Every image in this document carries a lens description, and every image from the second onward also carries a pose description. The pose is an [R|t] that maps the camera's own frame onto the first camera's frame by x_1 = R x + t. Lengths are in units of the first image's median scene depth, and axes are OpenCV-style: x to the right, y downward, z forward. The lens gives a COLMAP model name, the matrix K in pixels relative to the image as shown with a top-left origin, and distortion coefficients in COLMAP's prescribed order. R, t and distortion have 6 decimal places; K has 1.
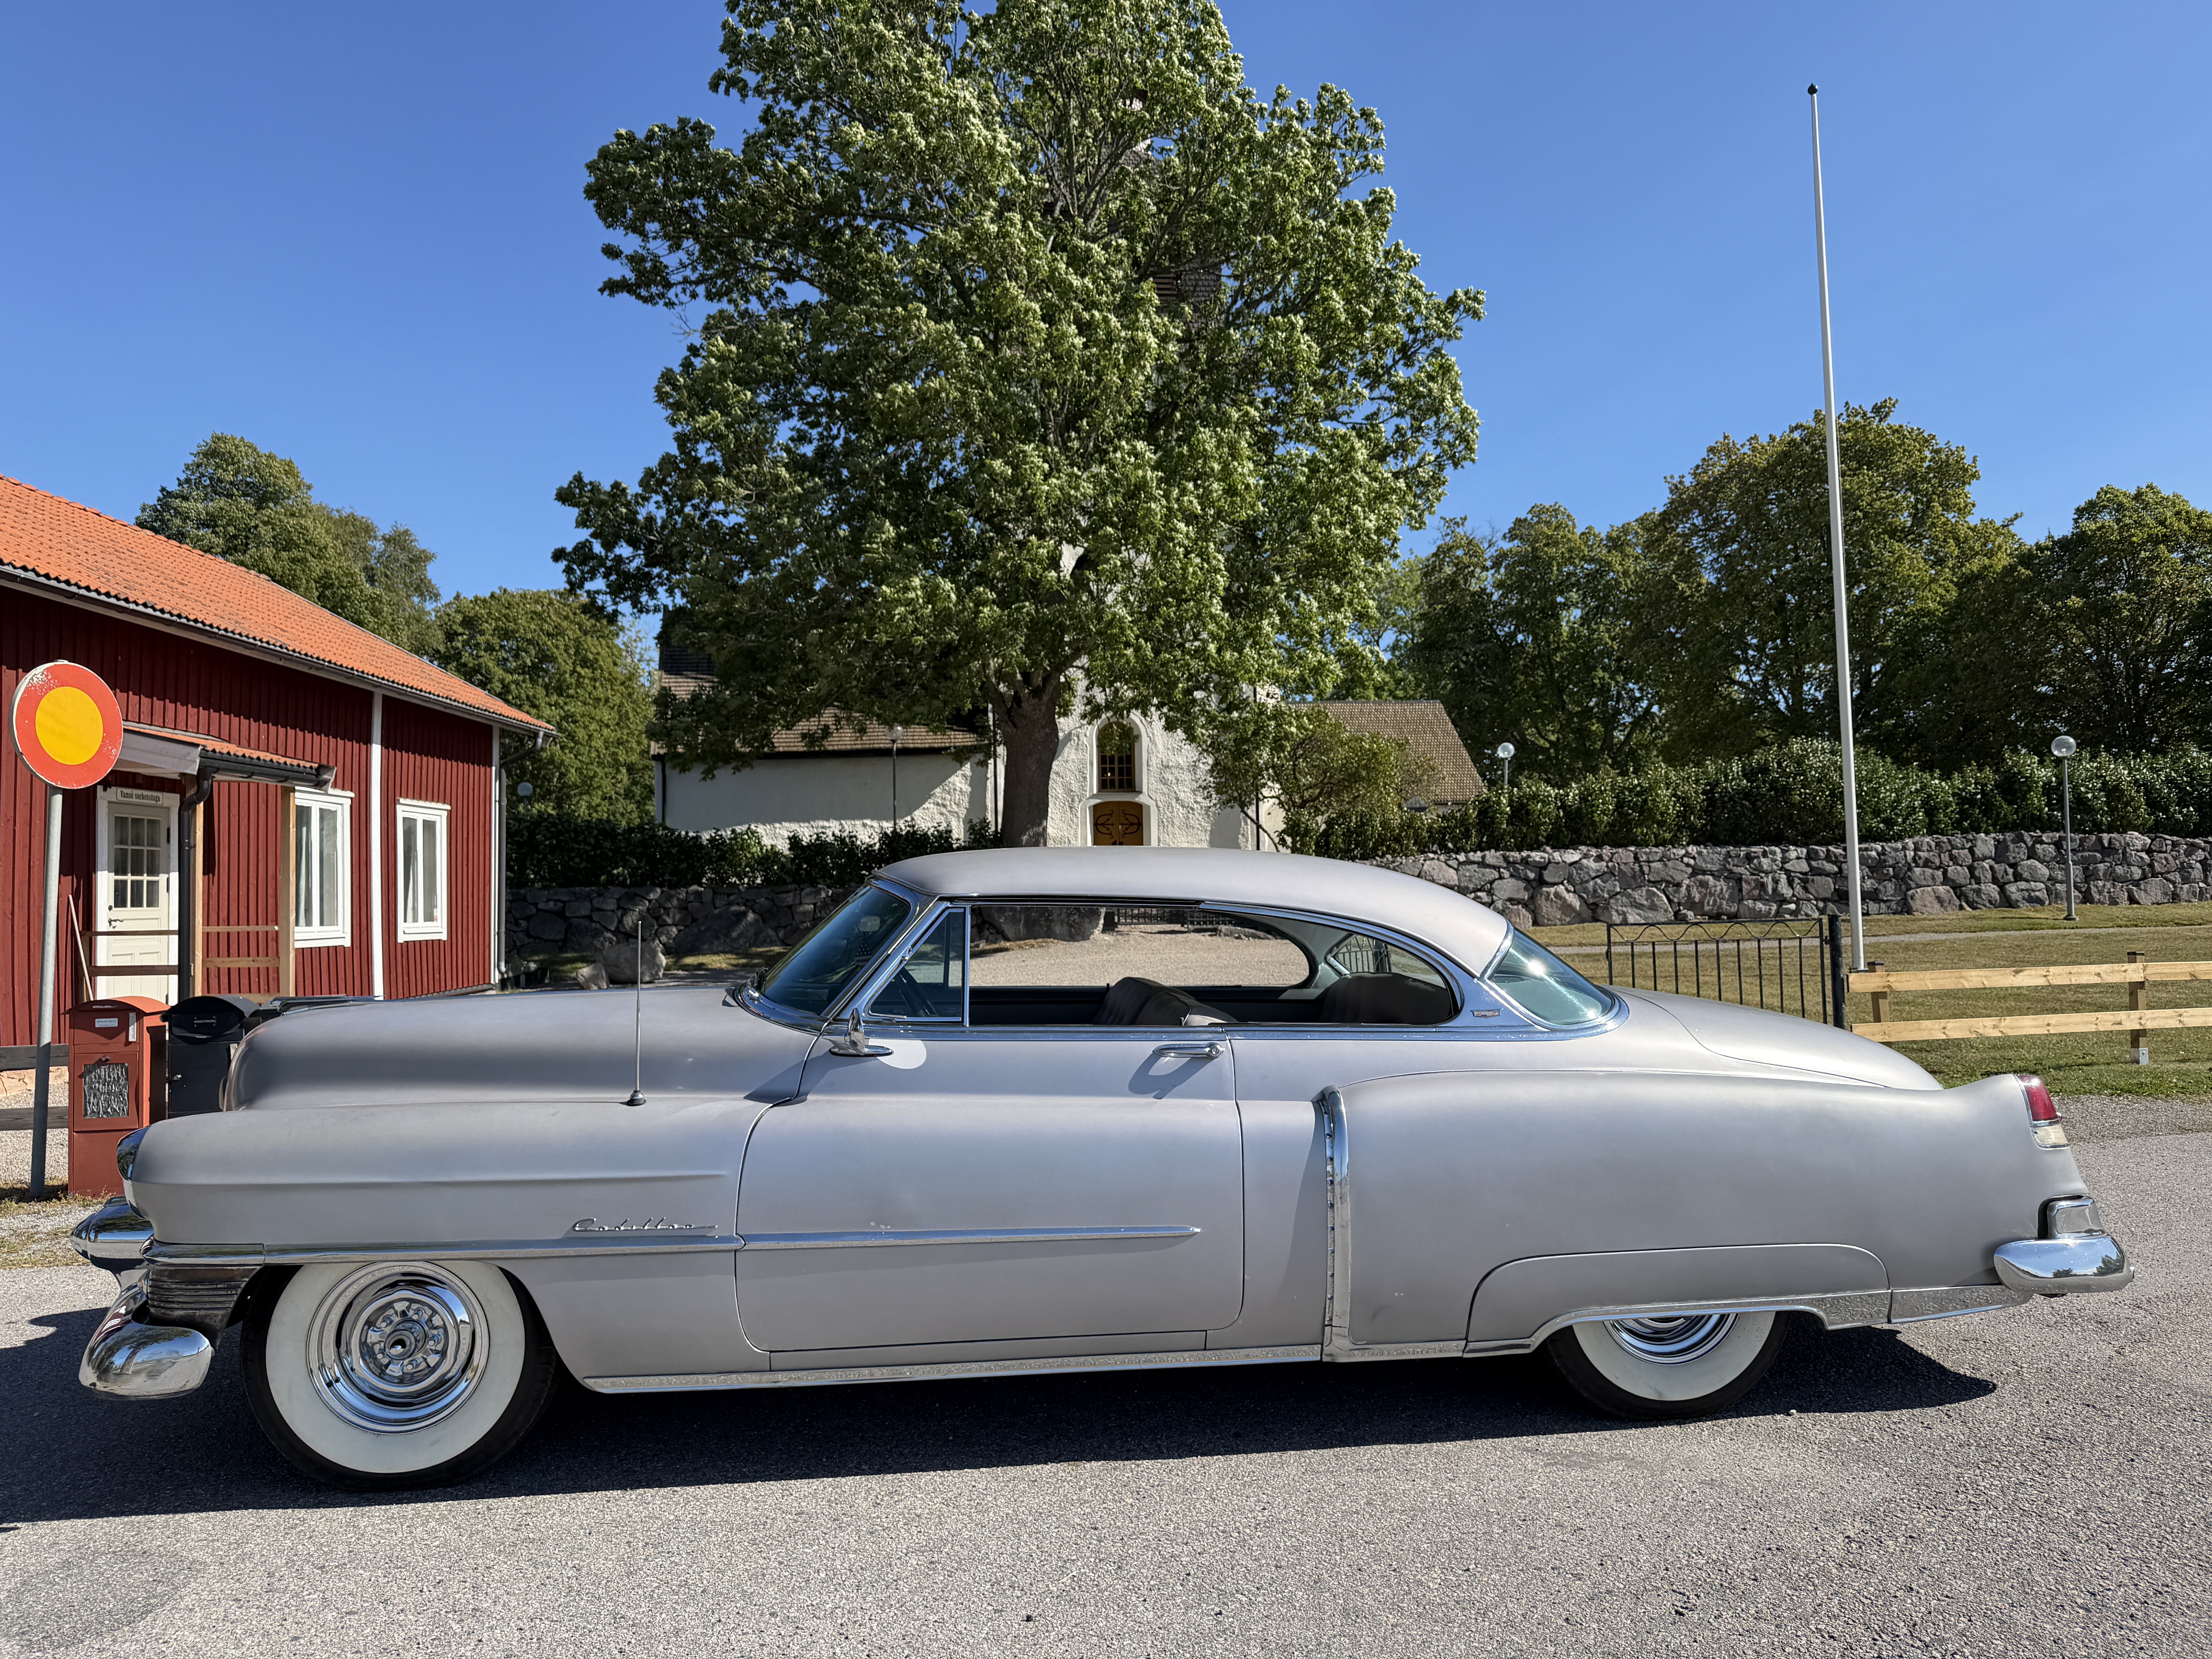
lens RADIAL K [[1546.3, 0, 1107.1], [0, 1546.3, 803.8], [0, 0, 1]] dist [0.059169, -0.075030]
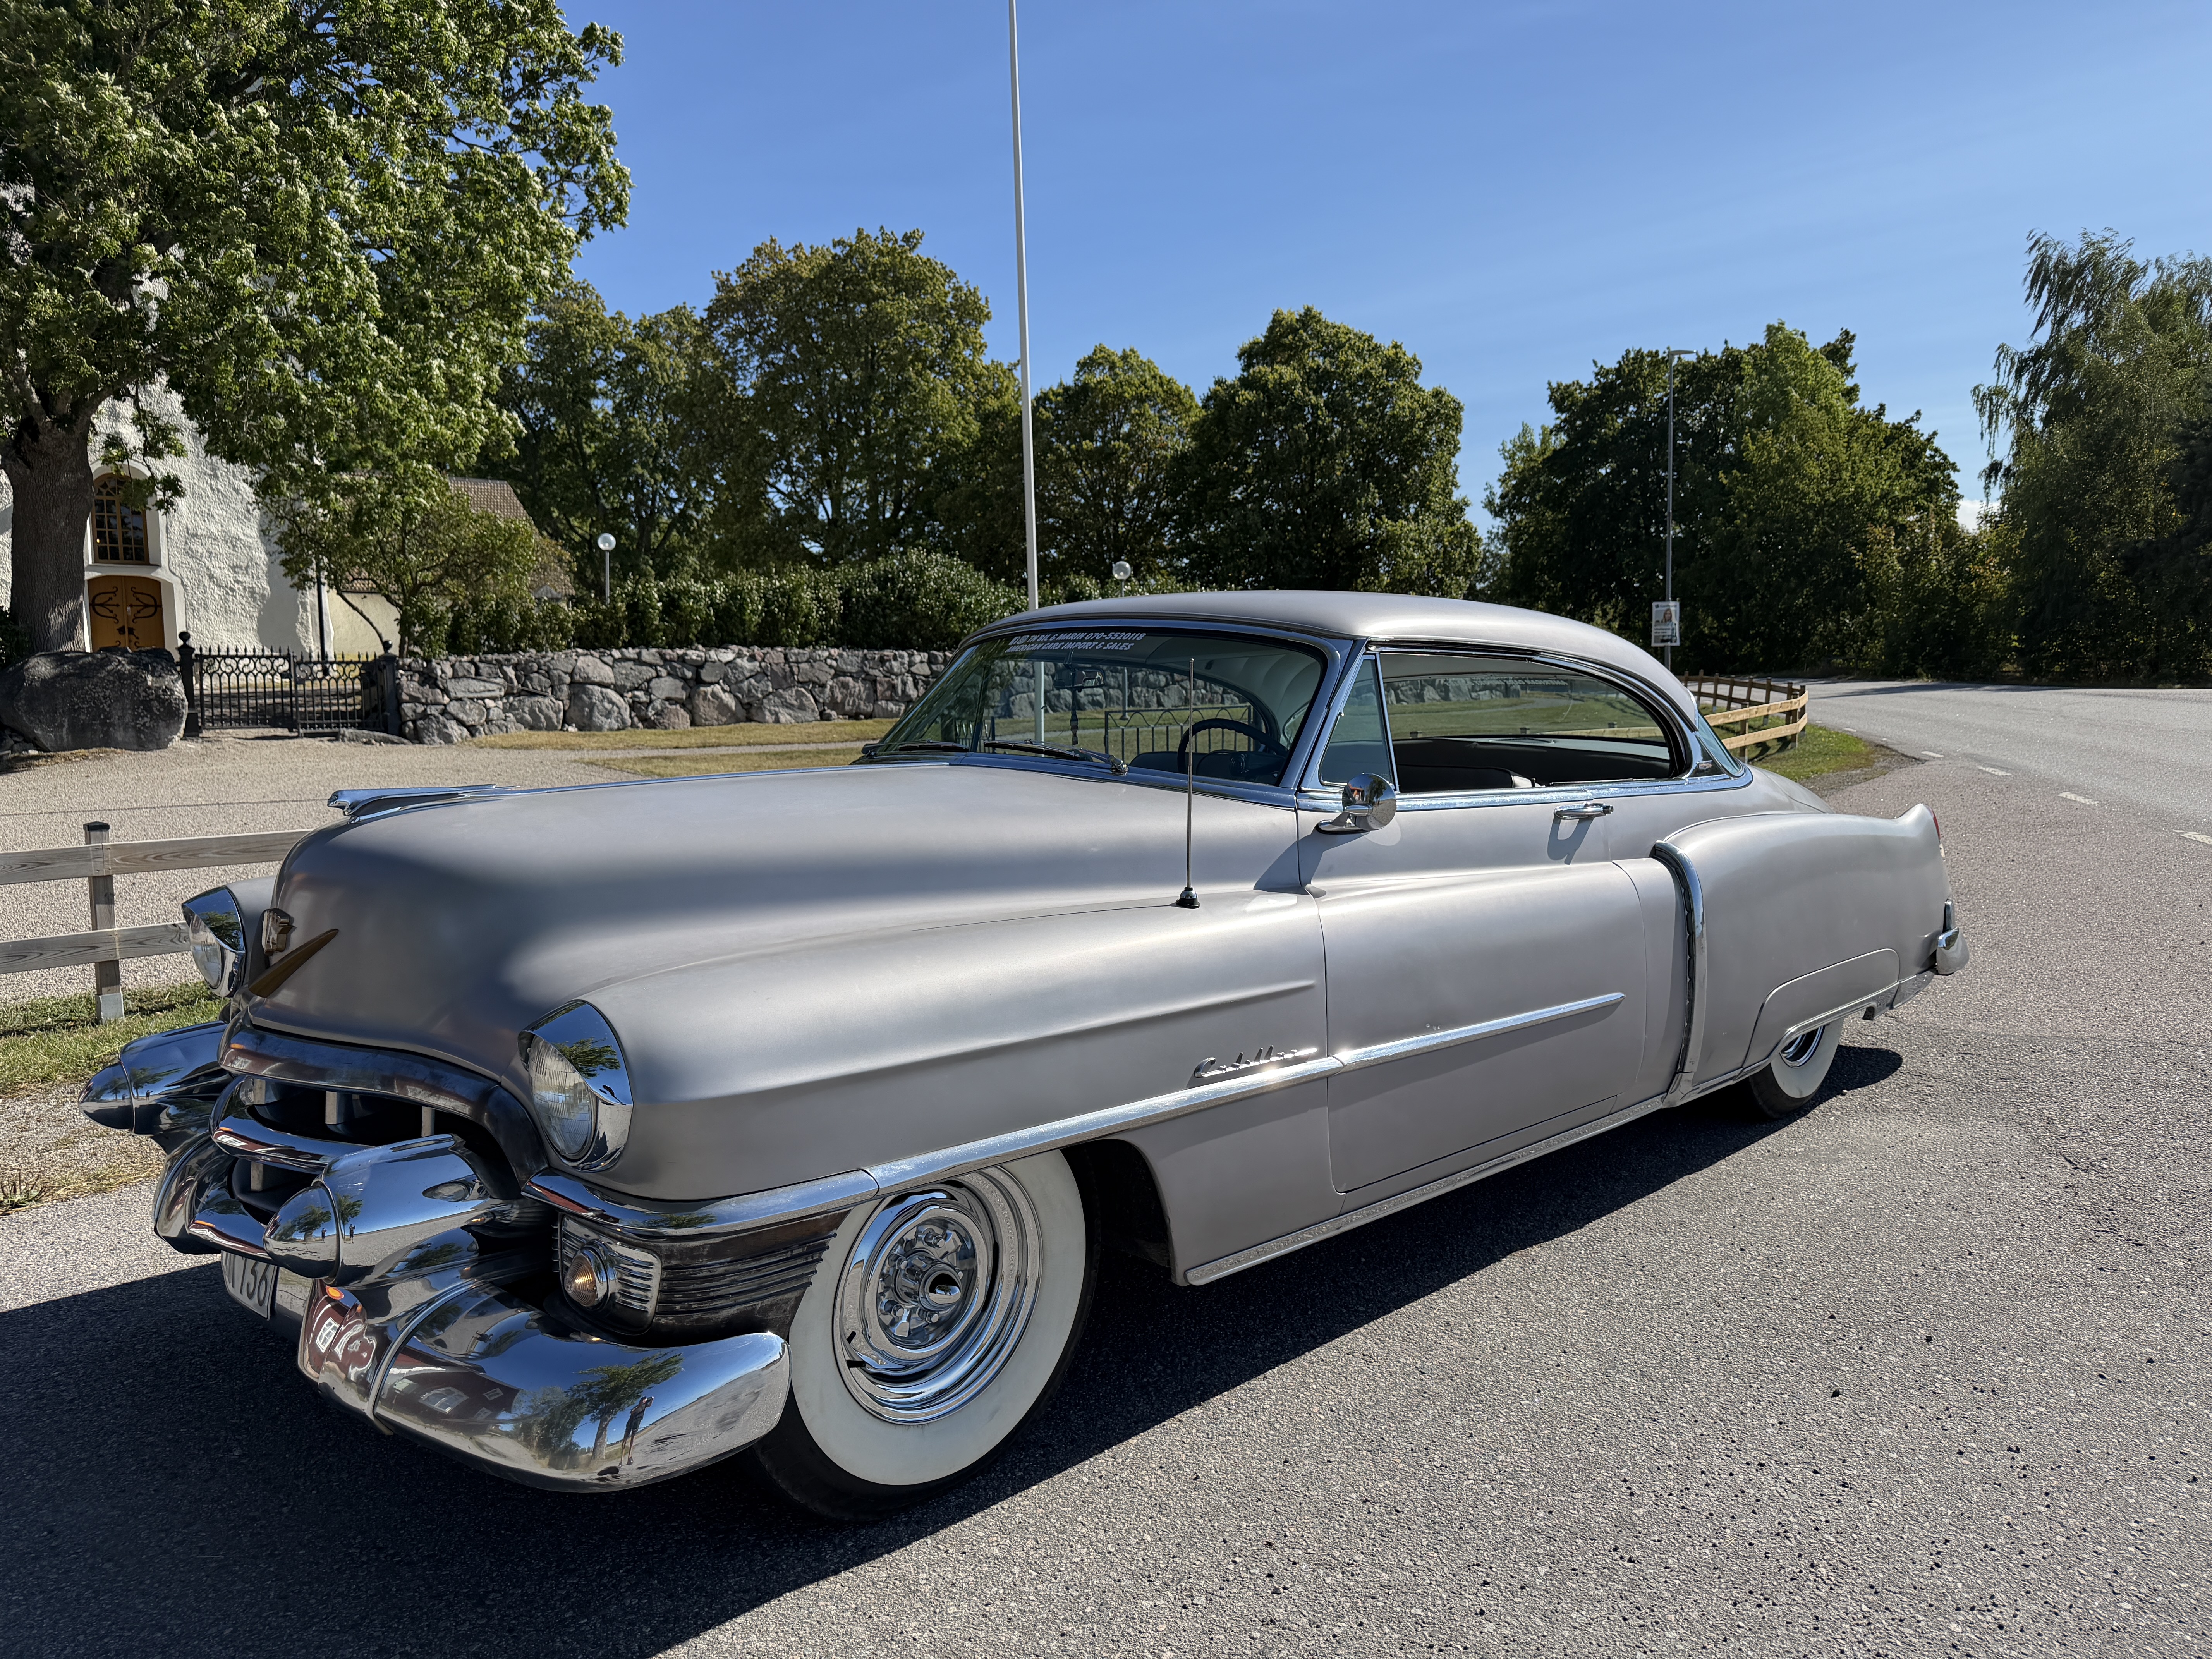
lens RADIAL K [[1546.3, 0, 1113.9], [0, 1546.3, 844.7], [0, 0, 1]] dist [0.059169, -0.075030]
pose [[0.801396, -0.052626, 0.595814, -0.096245], [-0.036962, 0.989861, 0.137146, 0.008281], [-0.596991, -0.131931, 0.791326, 0.056984]]
